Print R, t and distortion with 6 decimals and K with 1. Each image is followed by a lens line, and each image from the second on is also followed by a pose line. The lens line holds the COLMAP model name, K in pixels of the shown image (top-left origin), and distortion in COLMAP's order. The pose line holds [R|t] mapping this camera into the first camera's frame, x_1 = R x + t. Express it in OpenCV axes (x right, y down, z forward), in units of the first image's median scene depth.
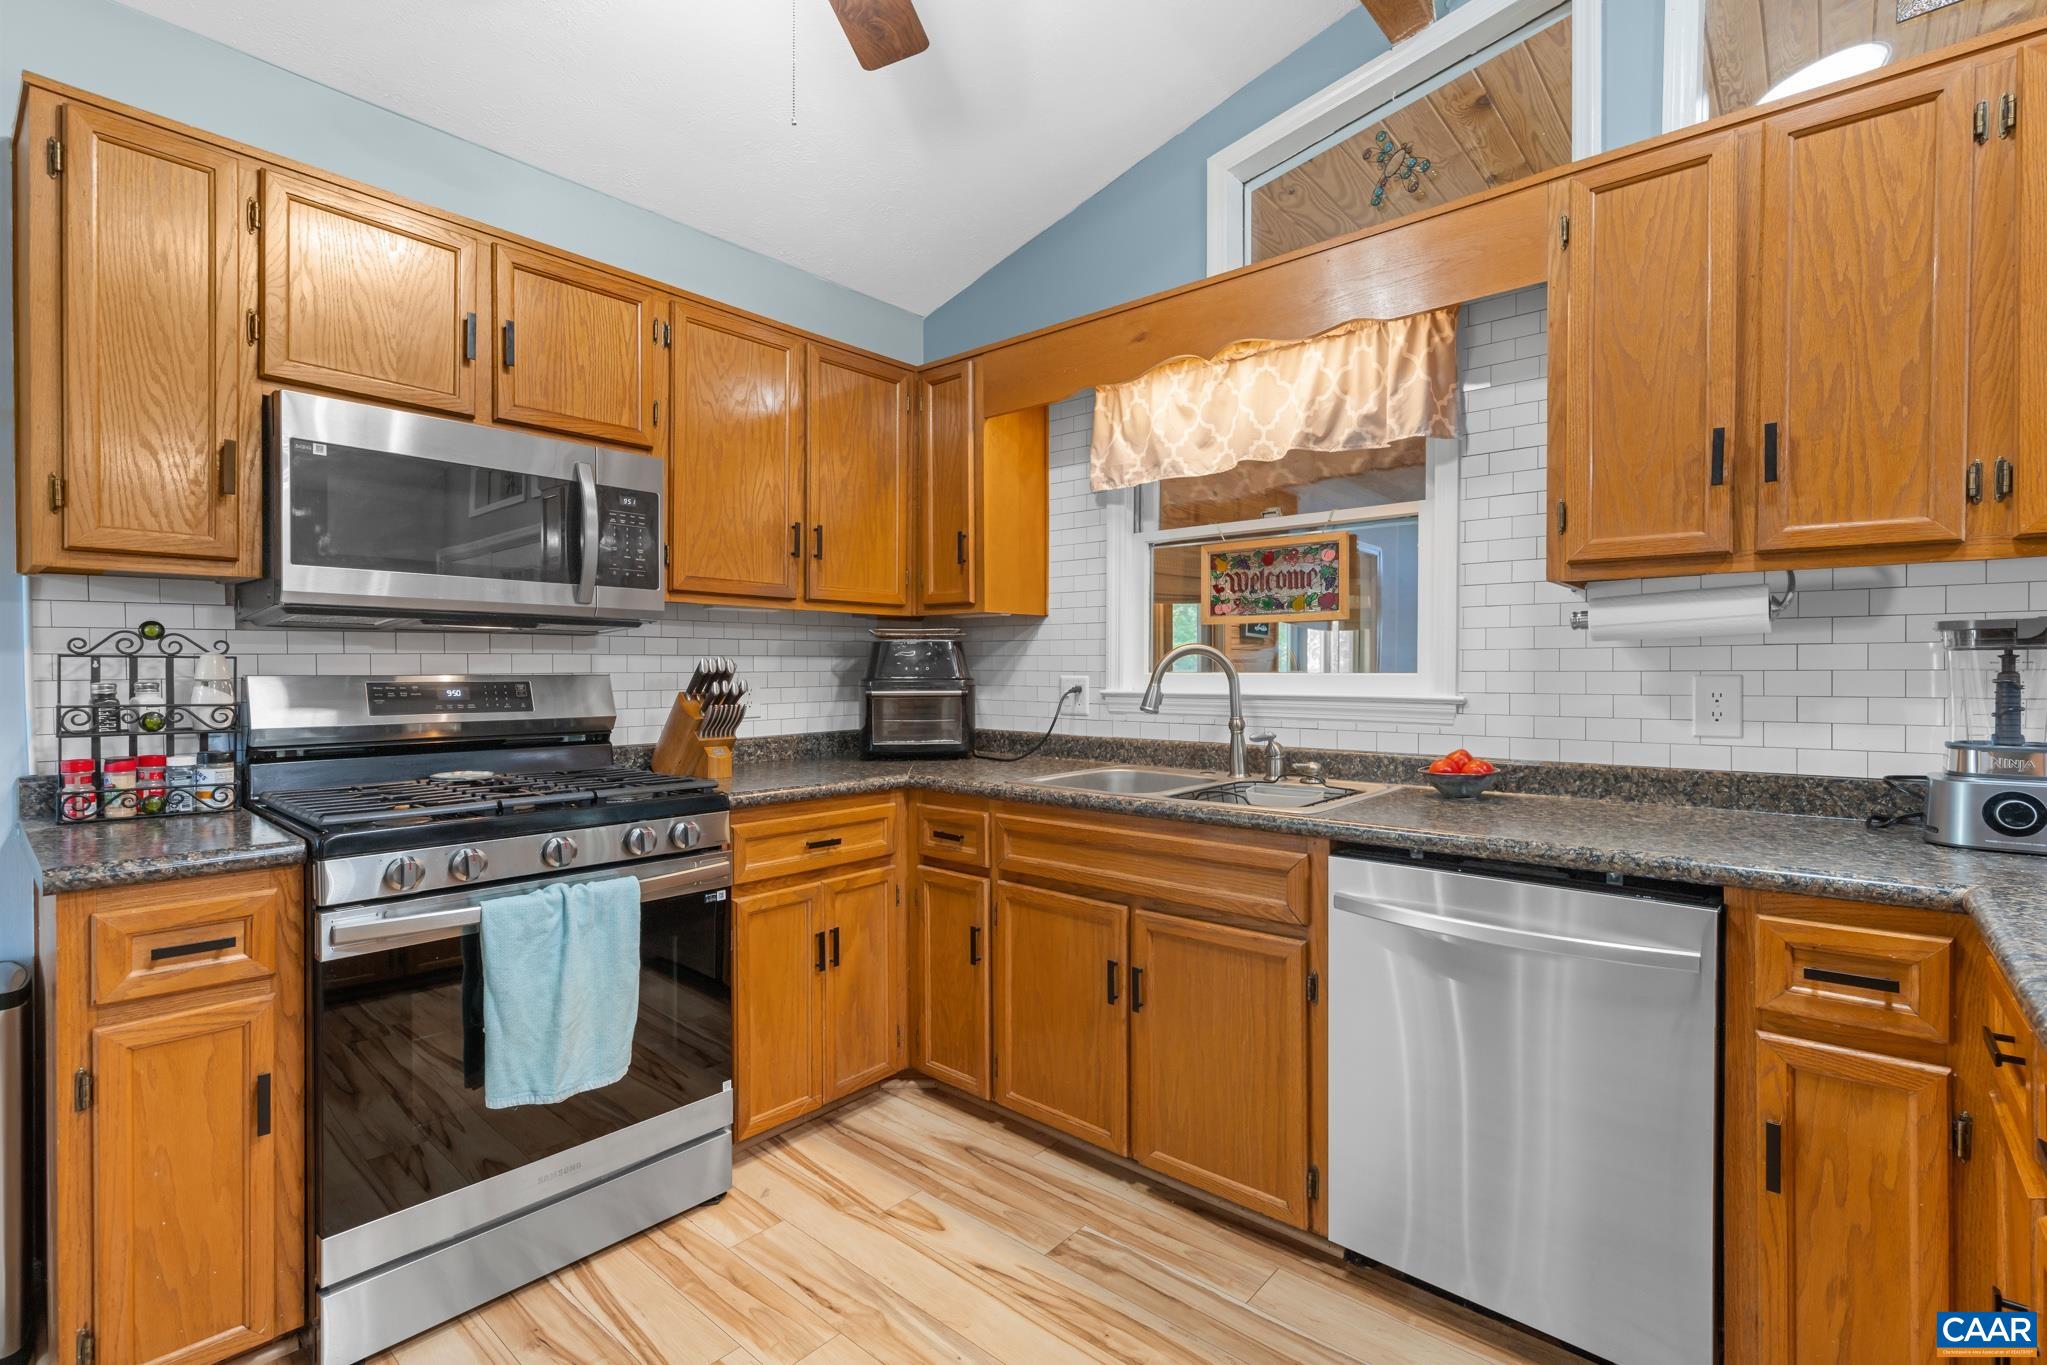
lens RADIAL K [[933.2, 0, 1017.7], [0, 933.2, 679.5], [0, 0, 1]] dist [-0.000768, 0.000069]
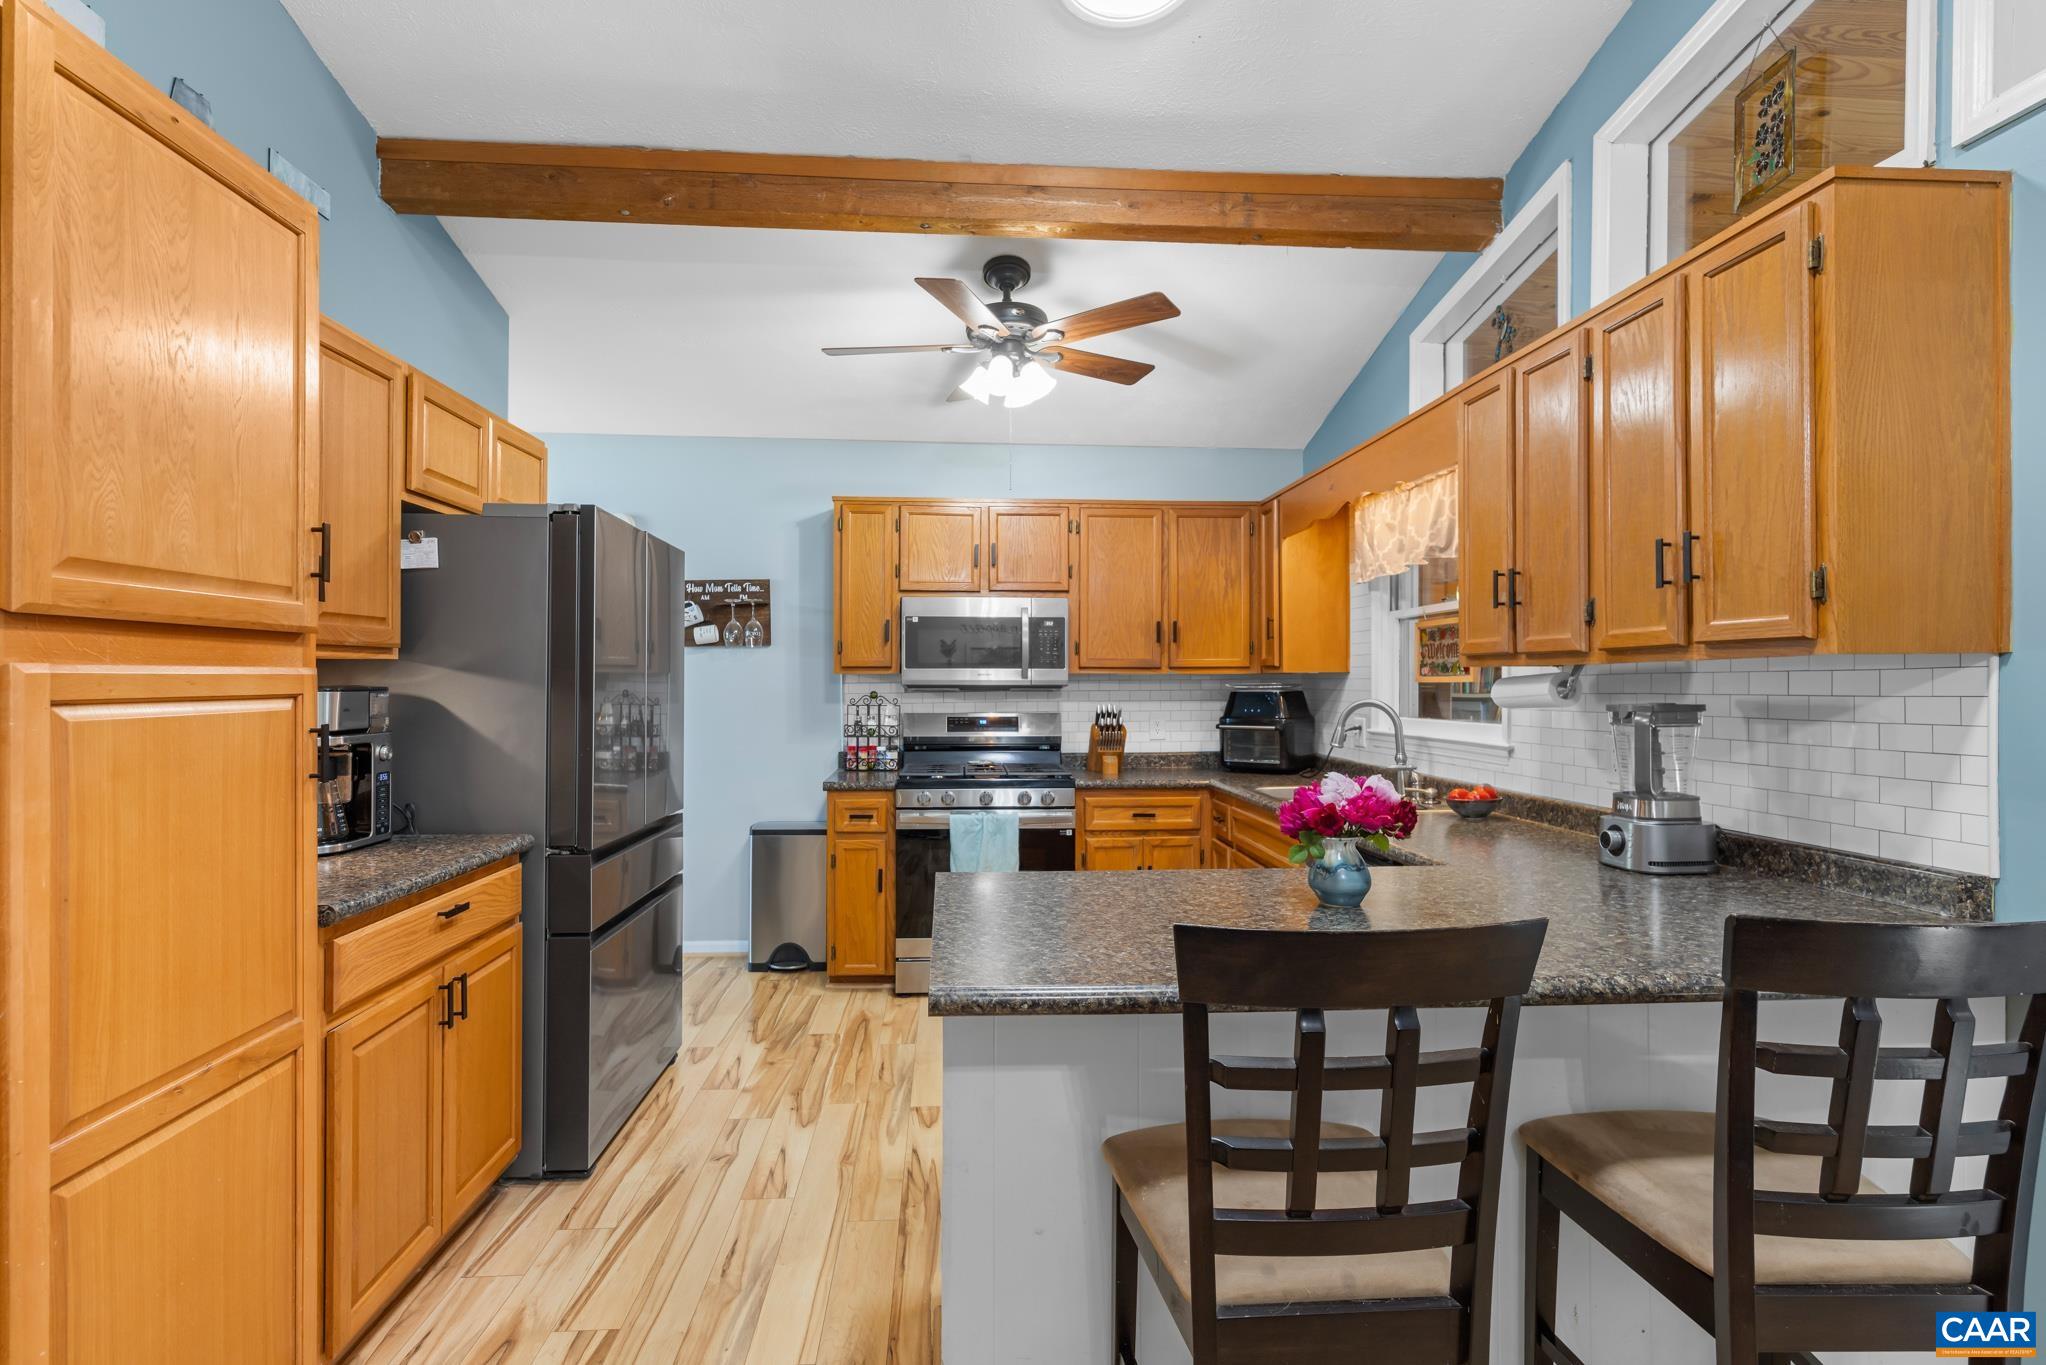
lens RADIAL K [[993.6, 0, 1023.0], [0, 993.6, 682.5], [0, 0, 1]] dist [-0.000192, 0.000274]
pose [[0.711920, -0.001763, -0.702259, 0.983958], [-0.006605, 0.999936, -0.009206, -0.052502], [0.702230, 0.011193, 0.711862, -0.486490]]
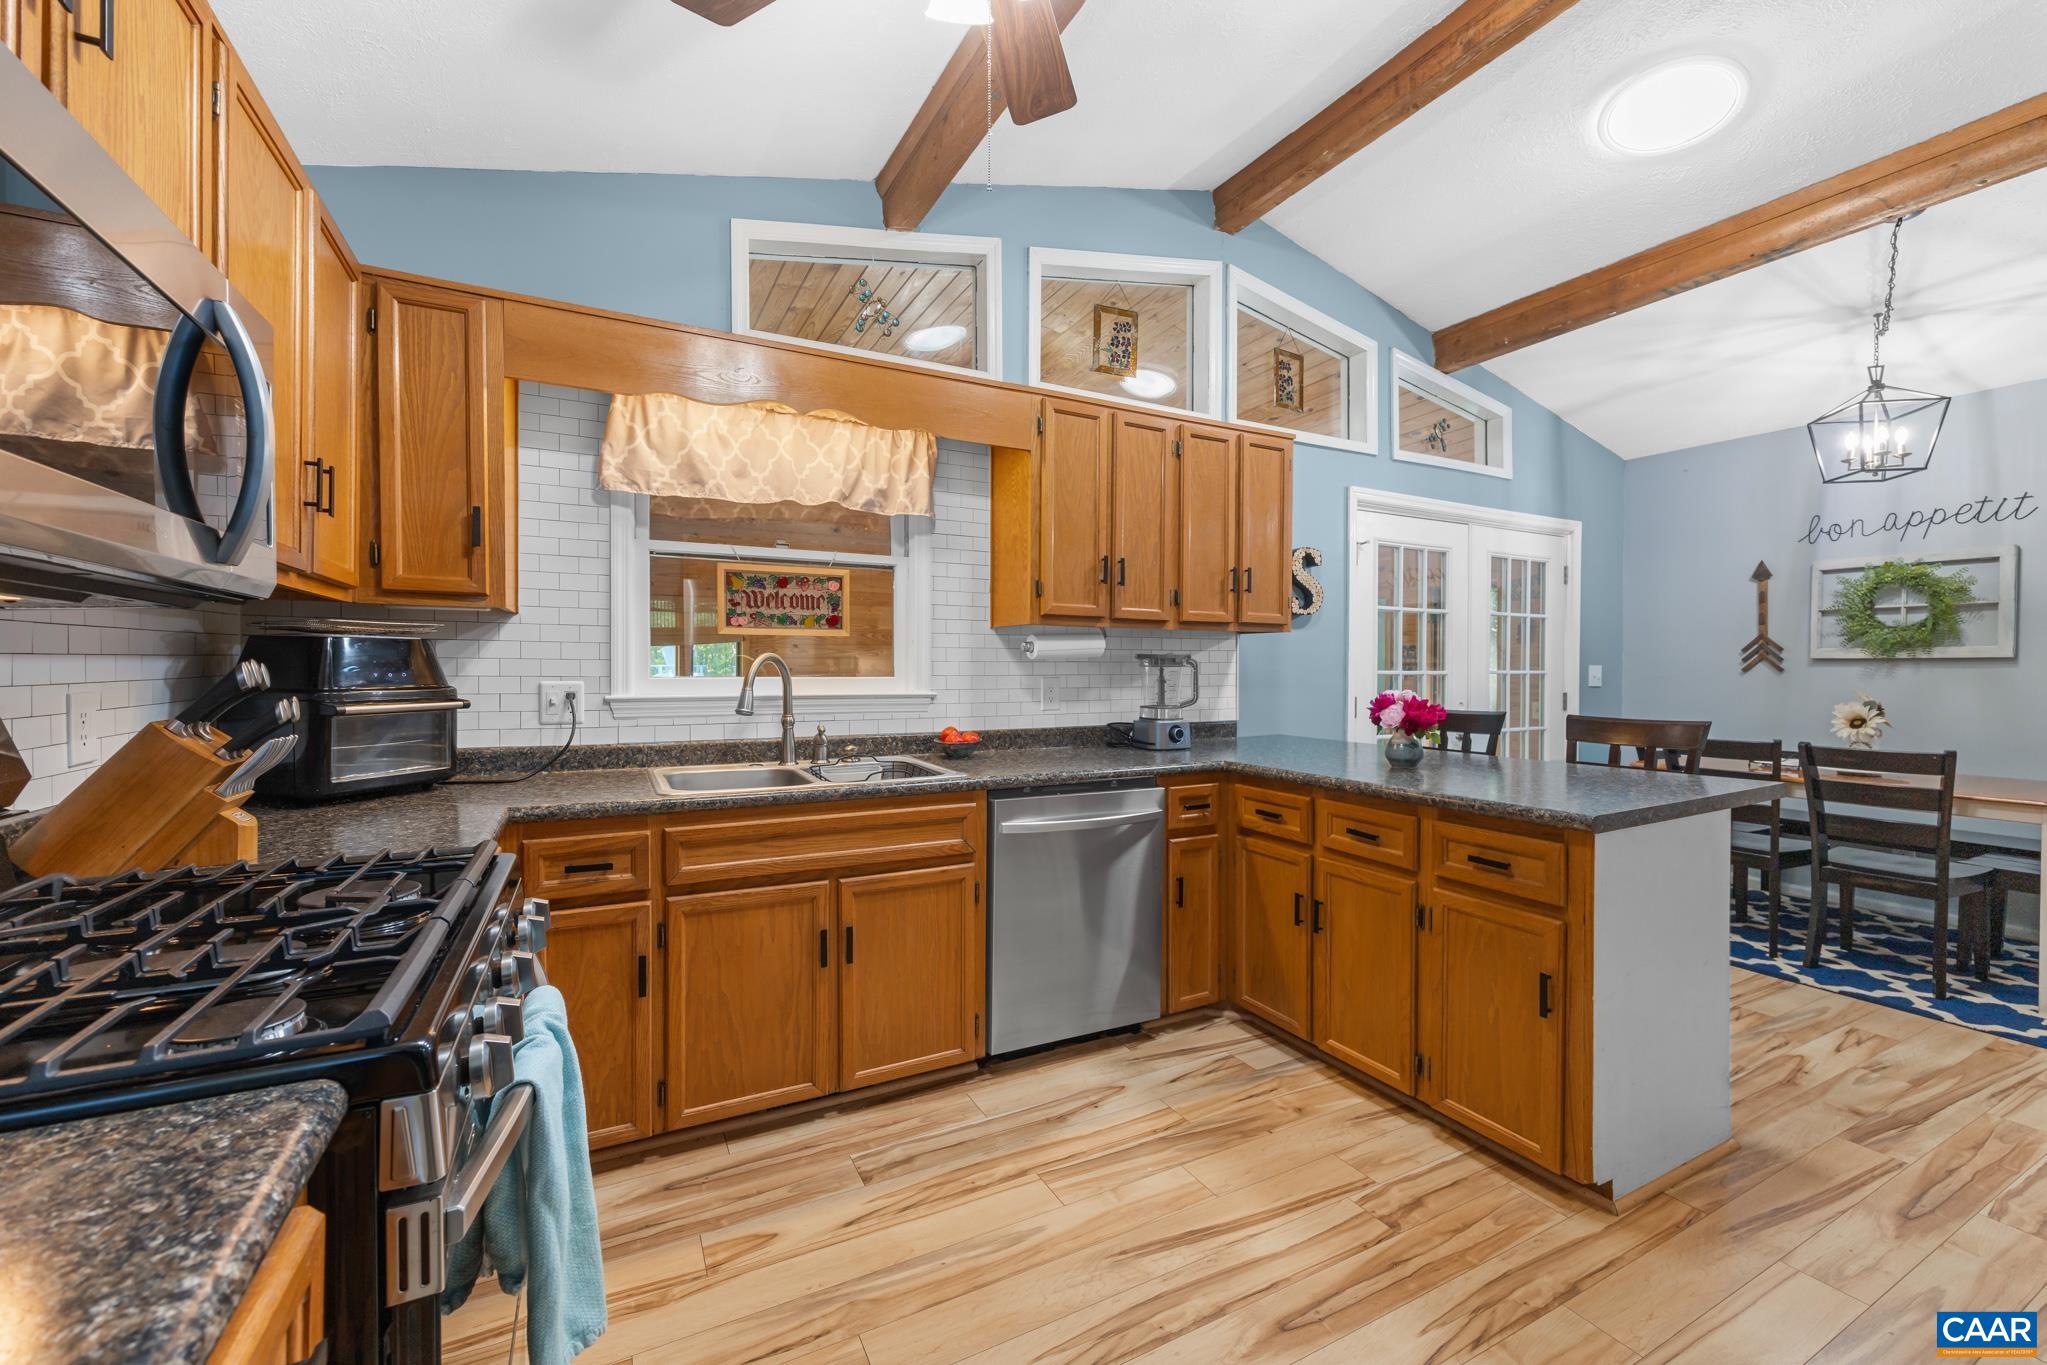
lens RADIAL K [[823.6, 0, 1018.2], [0, 823.6, 679.6], [0, 0, 1]] dist [0.000273, 0.000263]
pose [[0.368030, -0.012322, 0.929732, -0.723882], [0.005603, 0.999923, 0.011034, -0.016499], [-0.929797, 0.001148, 0.368071, 0.386043]]
